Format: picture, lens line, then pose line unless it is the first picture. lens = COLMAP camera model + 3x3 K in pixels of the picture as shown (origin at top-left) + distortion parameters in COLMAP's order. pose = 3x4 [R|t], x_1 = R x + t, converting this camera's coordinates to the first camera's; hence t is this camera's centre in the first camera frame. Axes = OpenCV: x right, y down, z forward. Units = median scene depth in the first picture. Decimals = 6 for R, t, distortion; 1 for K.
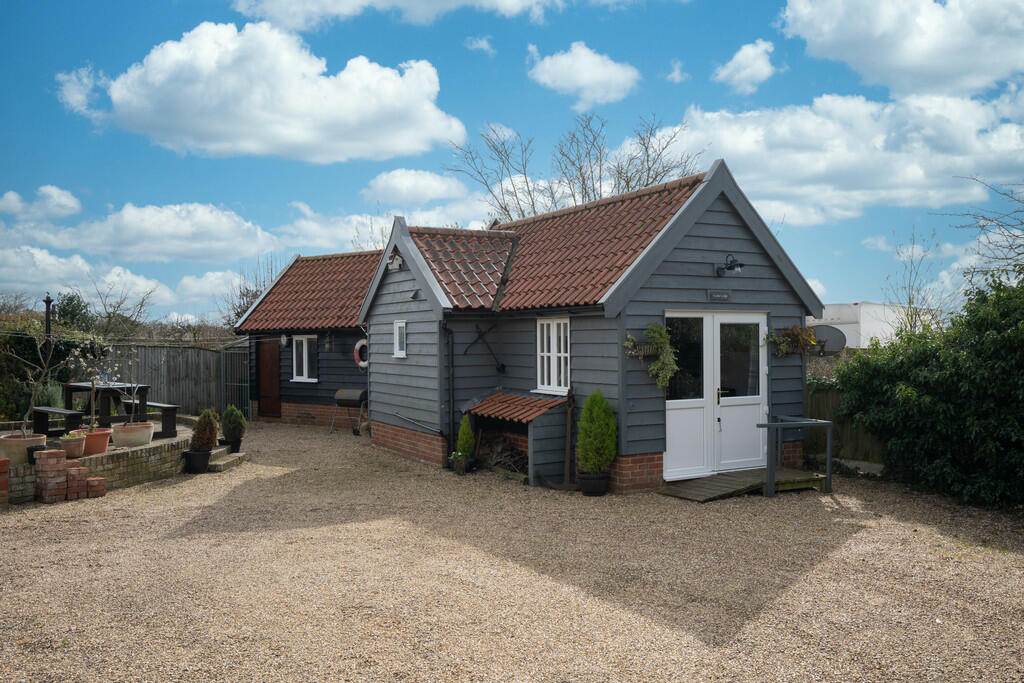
lens RADIAL K [[879.9, 0, 515.4], [0, 879.9, 341.0], [0, 0, 1]] dist [0.035478, 0.003319]
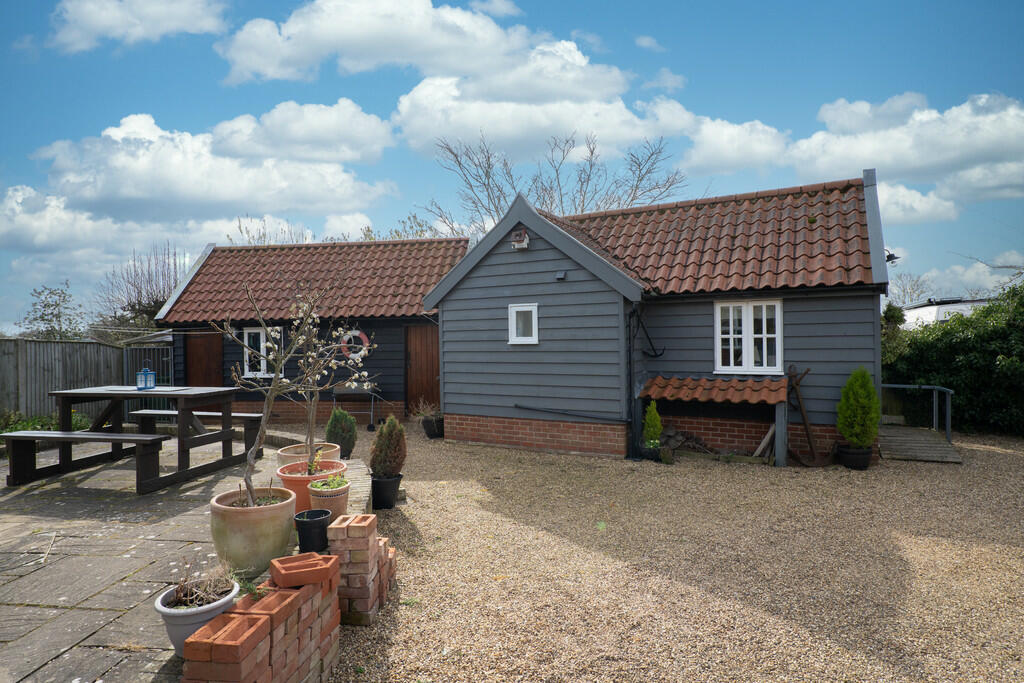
lens RADIAL K [[561.0, 0, 512.8], [0, 561.0, 337.6], [0, 0, 1]] dist [-0.009045, -0.000292]
pose [[0.843405, -0.004981, 0.537256, -0.518589], [0.011175, 0.999903, -0.008273, 0.018657], [-0.537163, 0.012981, 0.843379, 0.567012]]
